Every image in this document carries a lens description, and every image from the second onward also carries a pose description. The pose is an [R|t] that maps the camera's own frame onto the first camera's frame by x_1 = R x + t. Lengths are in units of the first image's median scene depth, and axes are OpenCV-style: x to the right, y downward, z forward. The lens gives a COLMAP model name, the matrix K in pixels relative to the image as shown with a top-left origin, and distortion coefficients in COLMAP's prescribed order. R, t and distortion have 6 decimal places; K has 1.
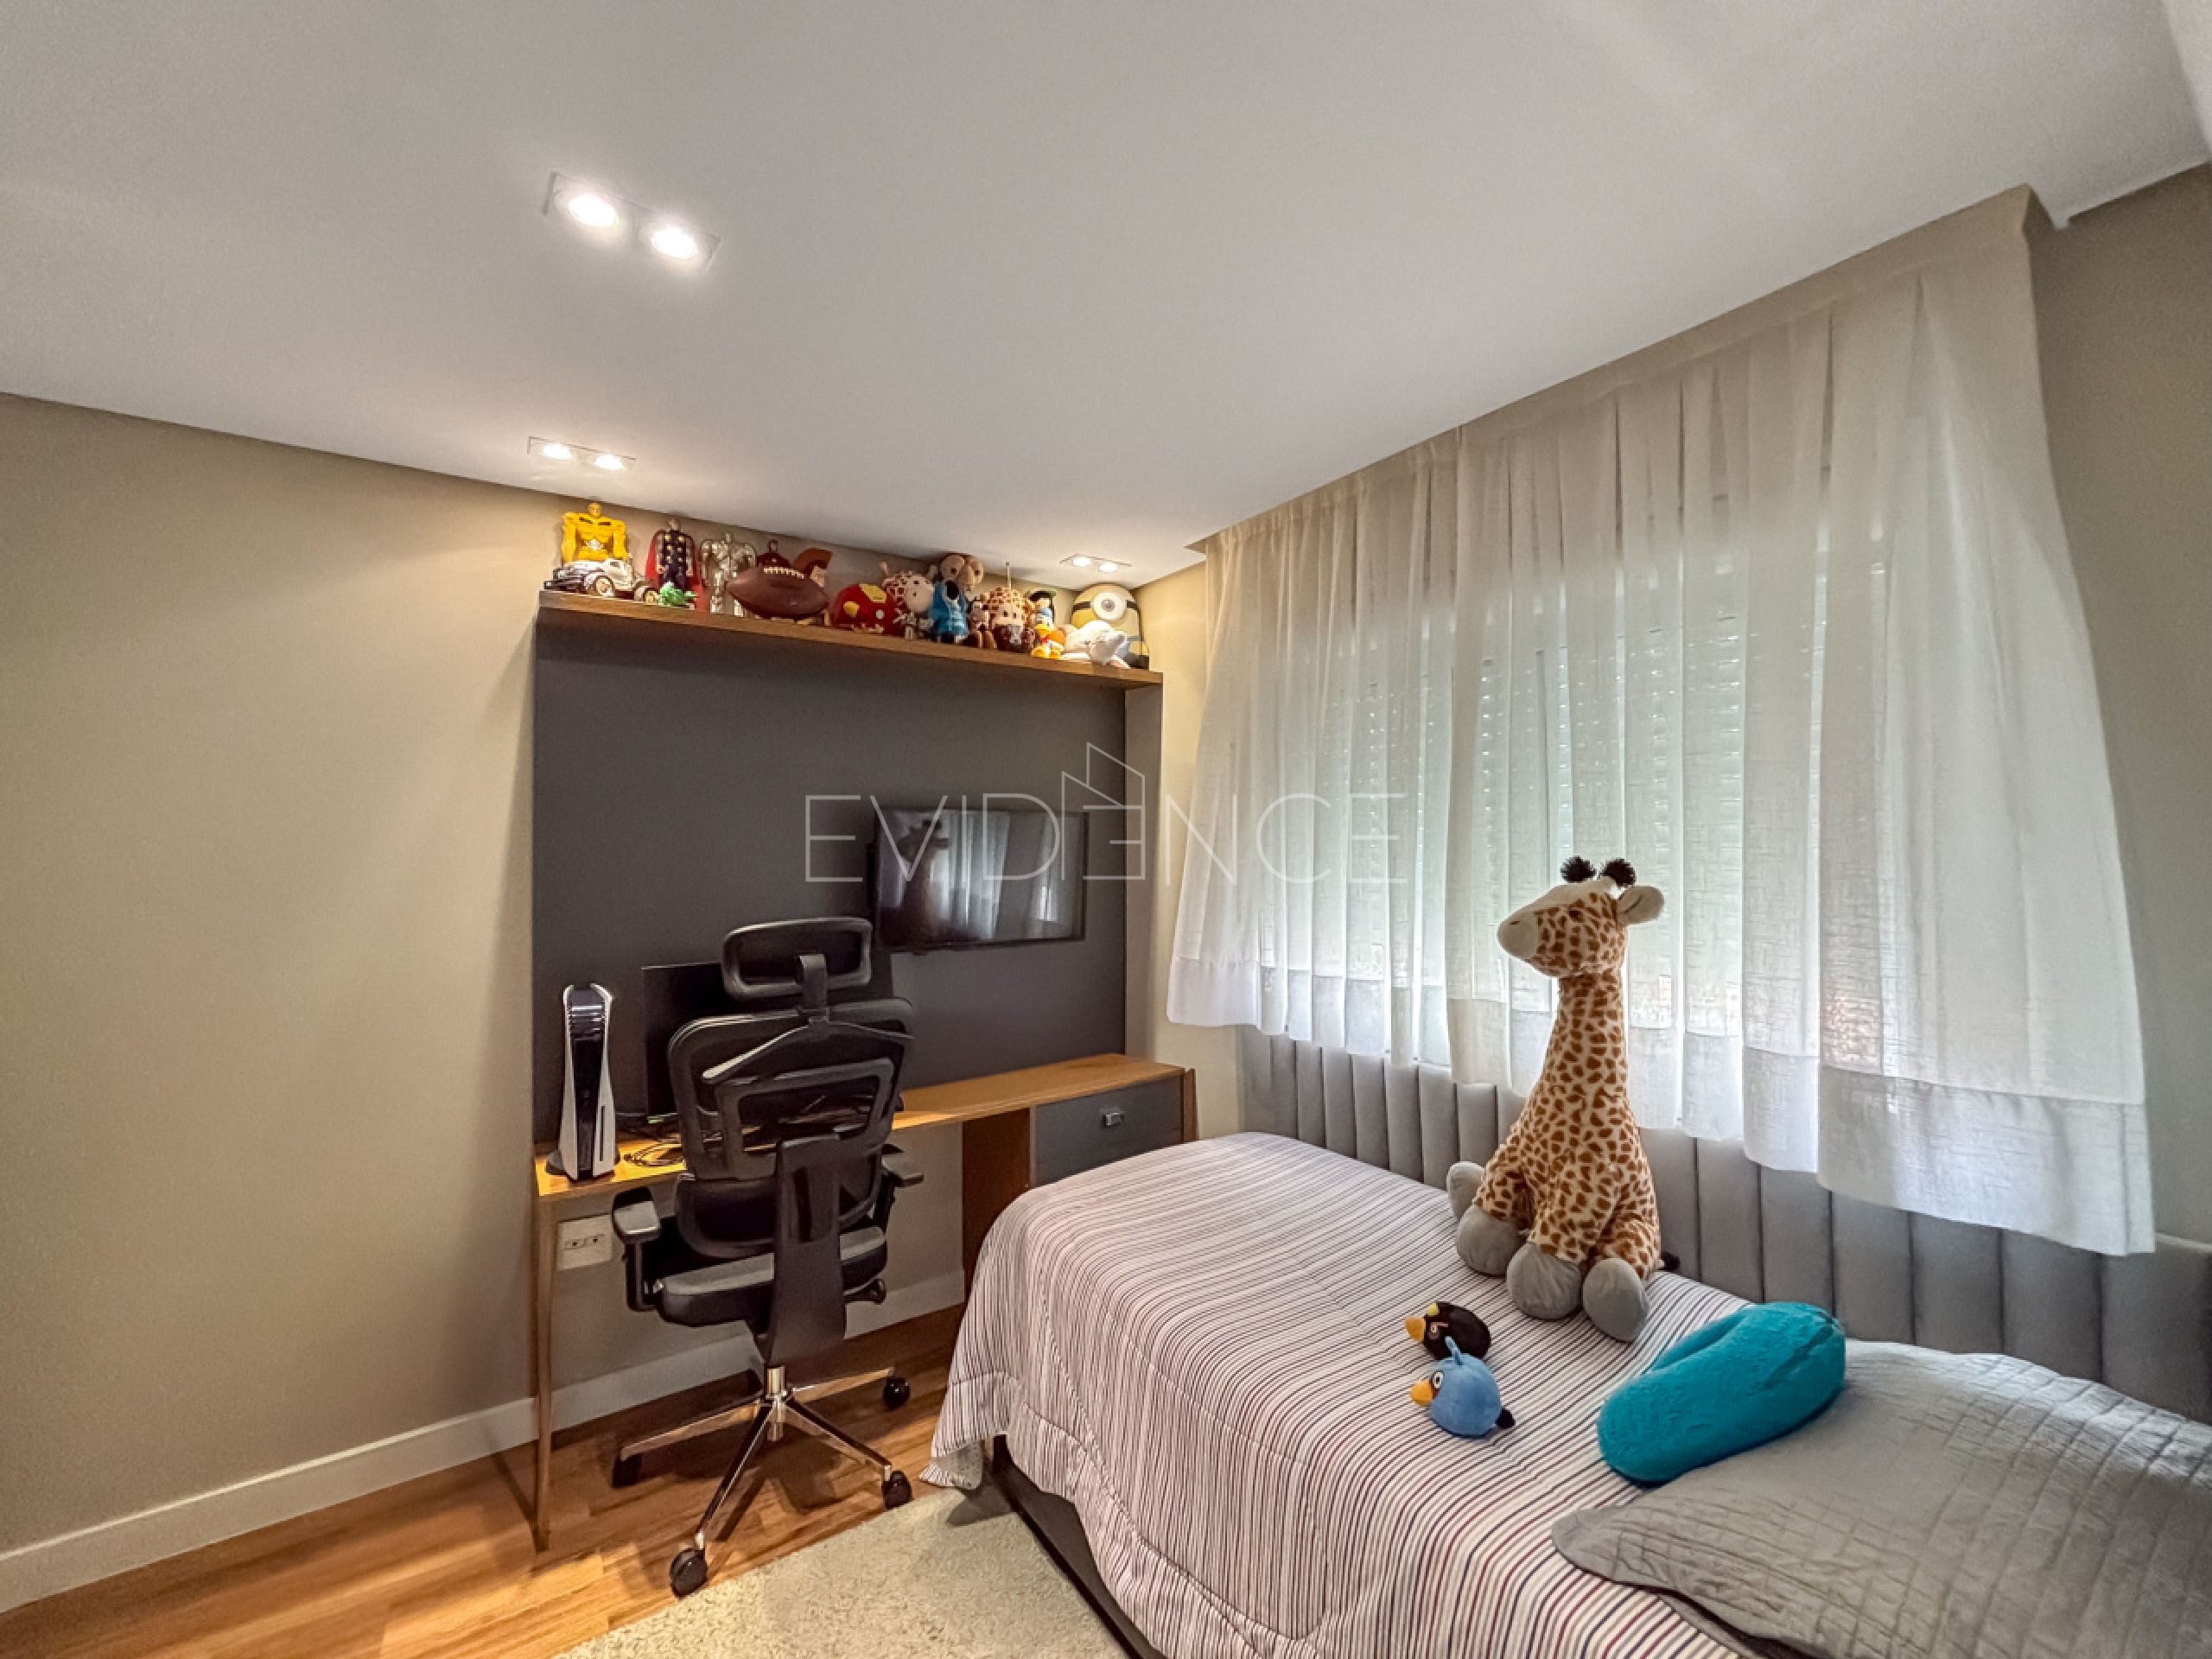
lens RADIAL K [[900.5, 0, 1087.5], [0, 900.5, 832.6], [0, 0, 1]] dist [-0.000760, -0.000064]
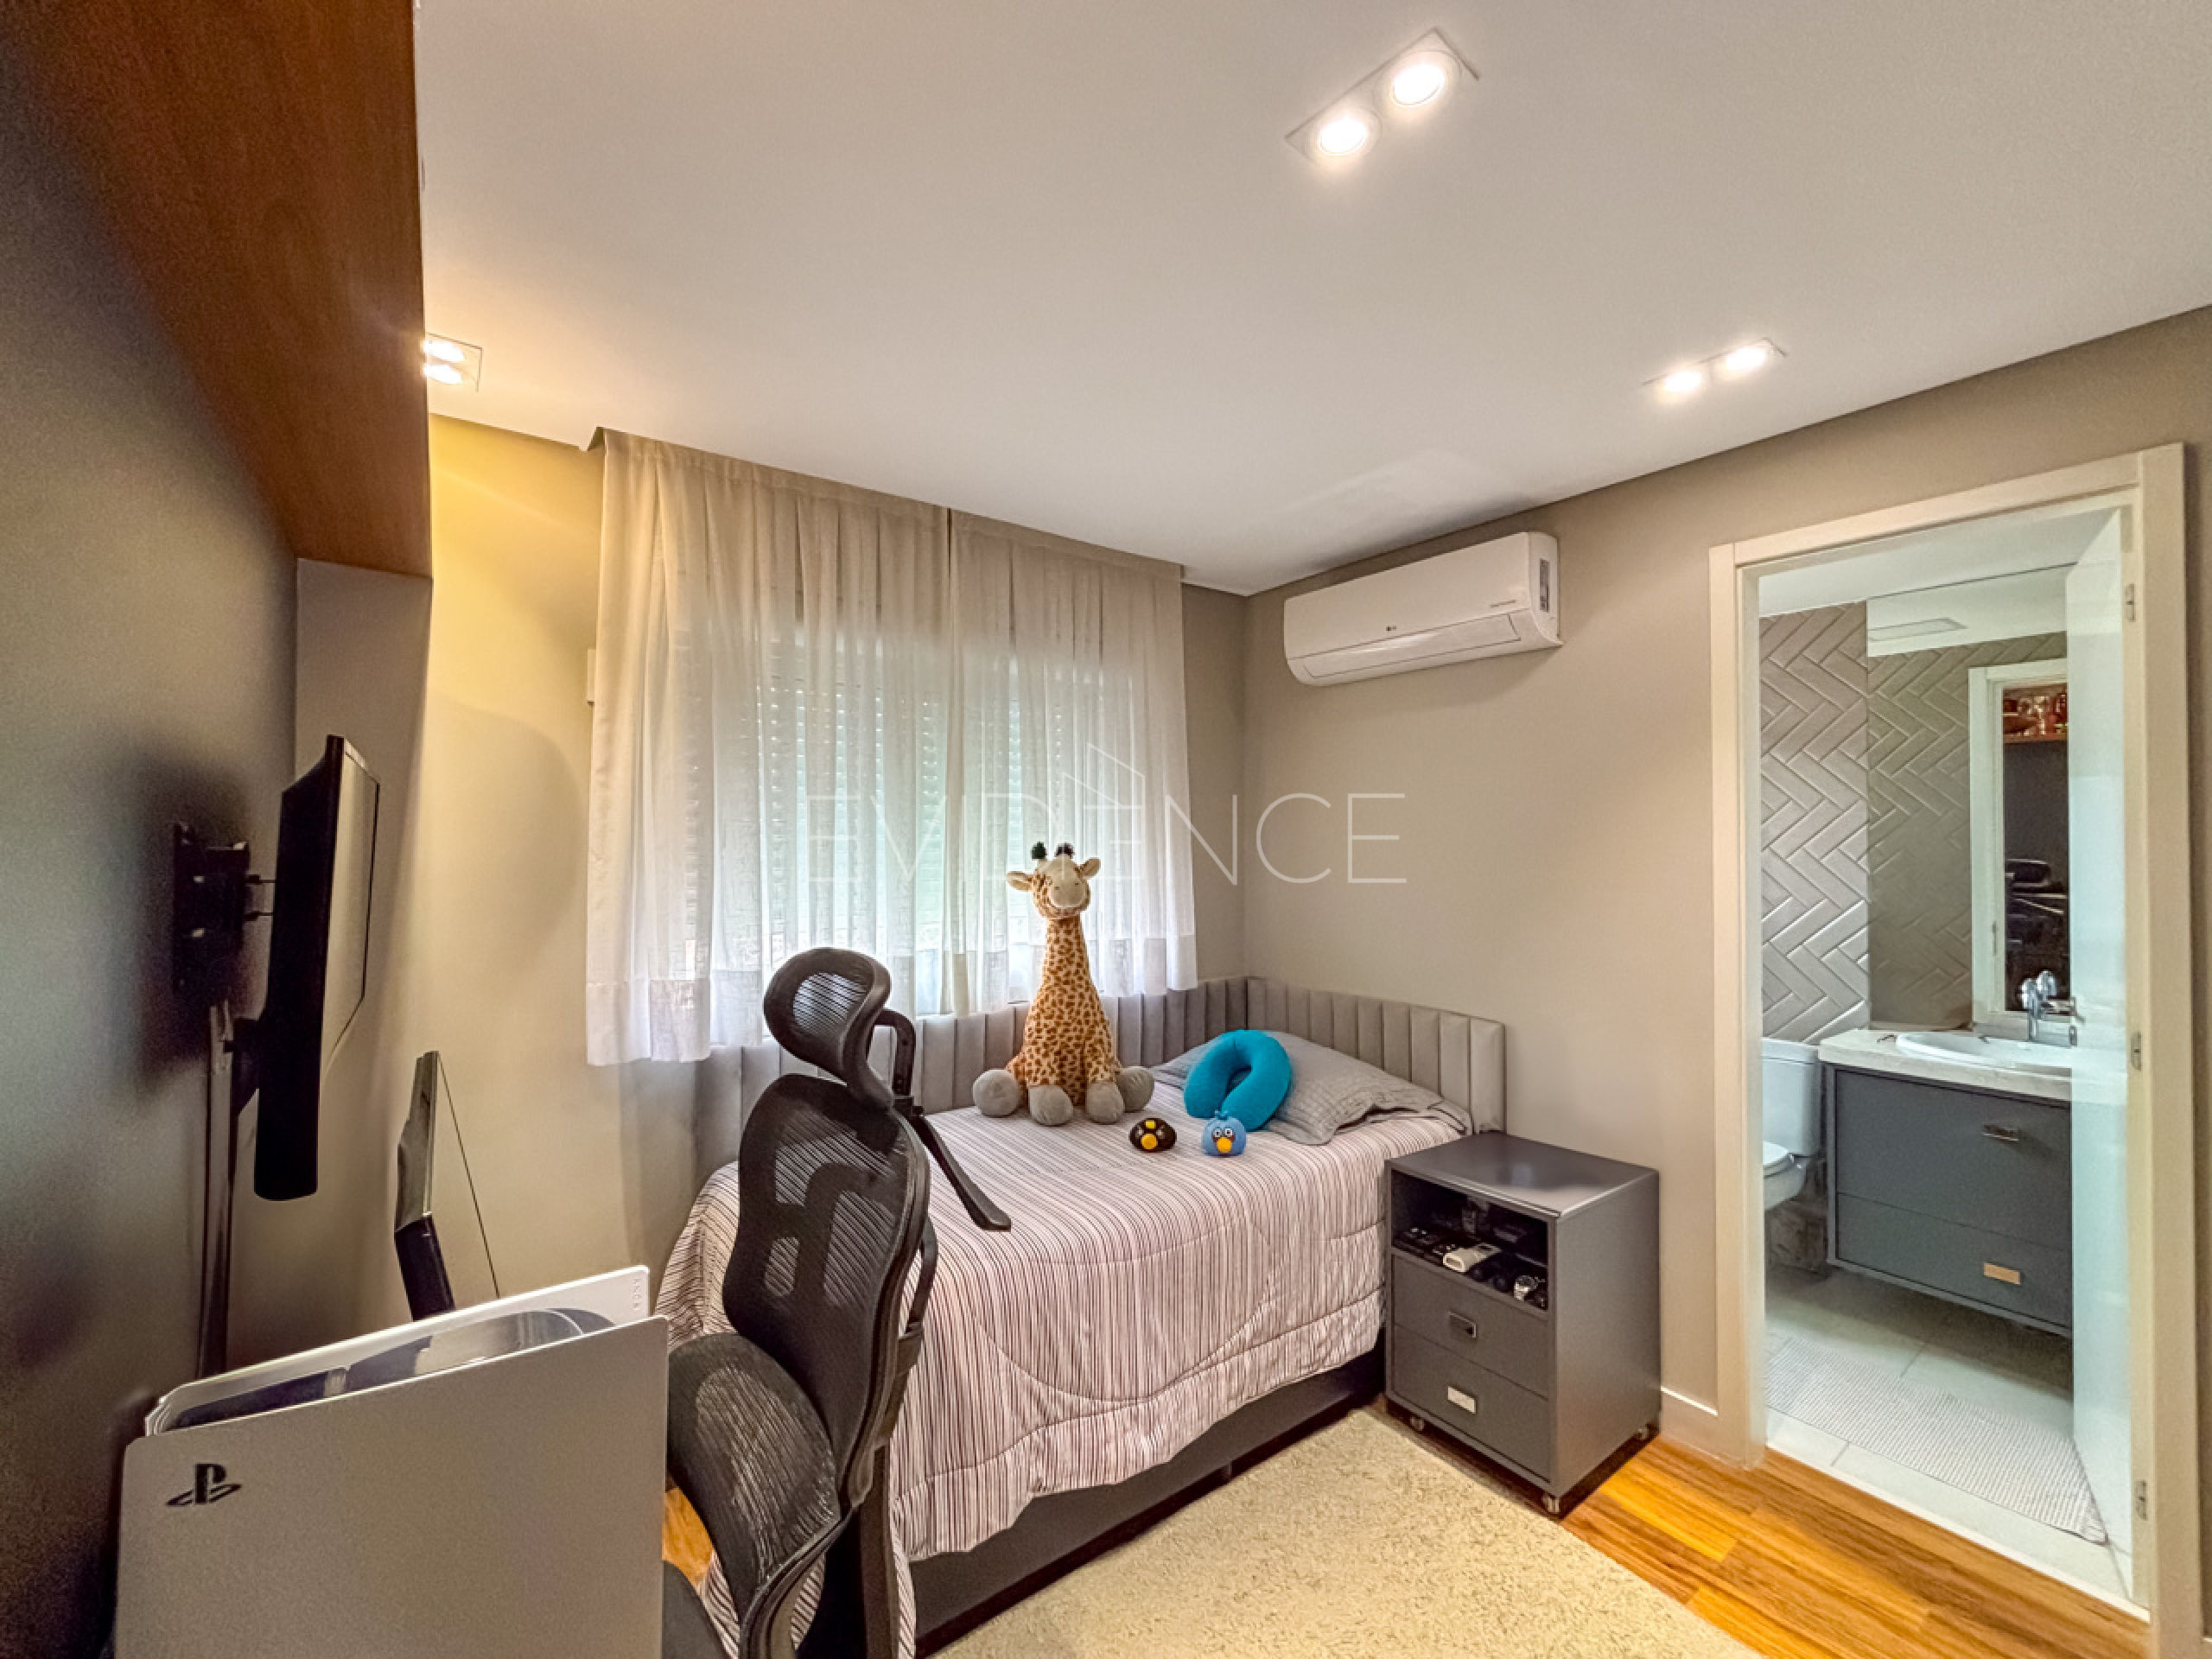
lens RADIAL K [[900.5, 0, 1087.5], [0, 900.5, 832.6], [0, 0, 1]] dist [-0.000760, -0.000064]
pose [[-0.024708, -0.002124, 0.999692, -1.006725], [-0.005122, 0.999985, 0.001998, 0.008398], [-0.999682, -0.005071, -0.024719, 0.965553]]
